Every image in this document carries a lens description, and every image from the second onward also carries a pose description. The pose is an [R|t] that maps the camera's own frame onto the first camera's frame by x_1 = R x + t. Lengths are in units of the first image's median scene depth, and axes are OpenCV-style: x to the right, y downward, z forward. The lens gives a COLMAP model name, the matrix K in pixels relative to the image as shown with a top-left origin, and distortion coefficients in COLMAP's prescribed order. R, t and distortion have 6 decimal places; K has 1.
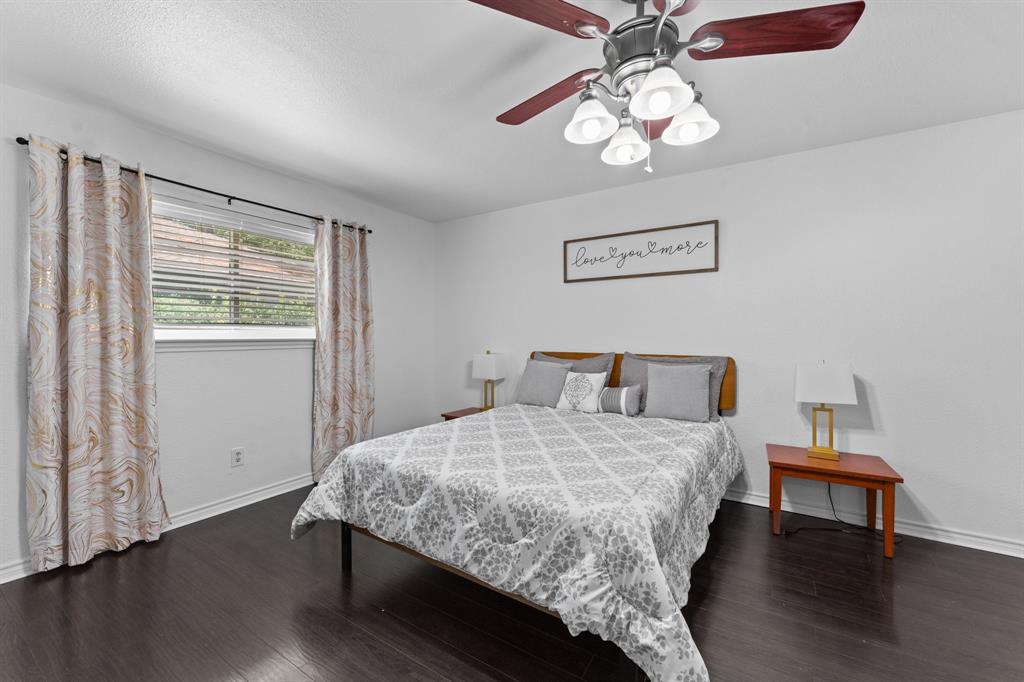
lens RADIAL K [[413.8, 0, 512.0], [0, 413.8, 343.4], [0, 0, 1]] dist [-0.000781, -0.000886]
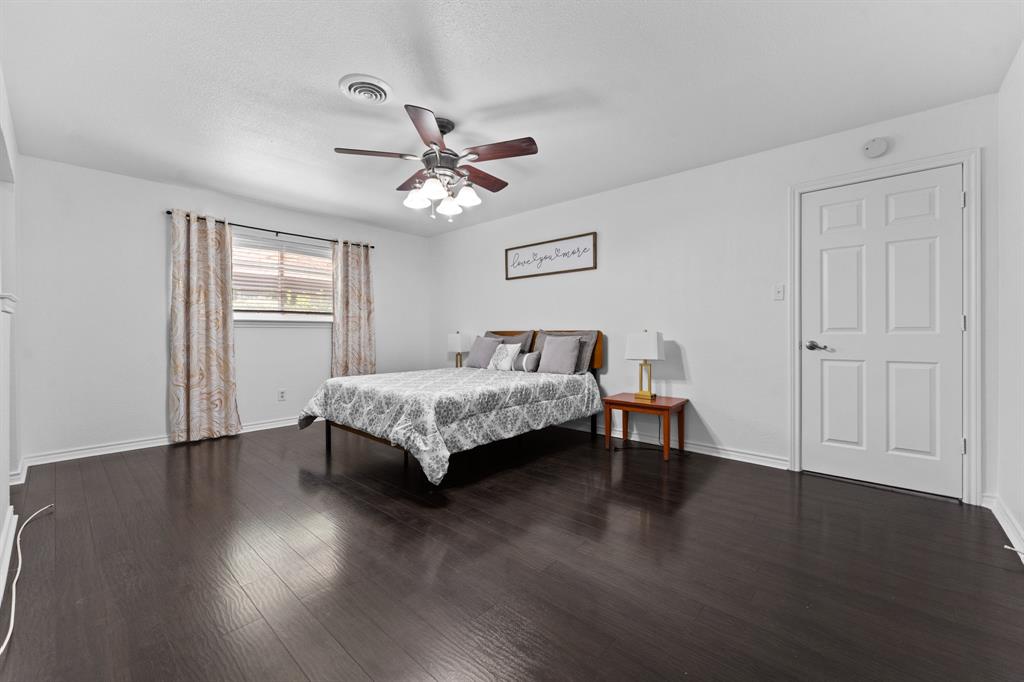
lens RADIAL K [[413.8, 0, 510.2], [0, 413.8, 341.8], [0, 0, 1]] dist [-0.000781, -0.000886]
pose [[0.986420, 0.000497, -0.164239, 0.568792], [-0.000553, 1.000000, -0.000300, 0.087990], [0.164239, 0.000387, 0.986421, -0.521215]]
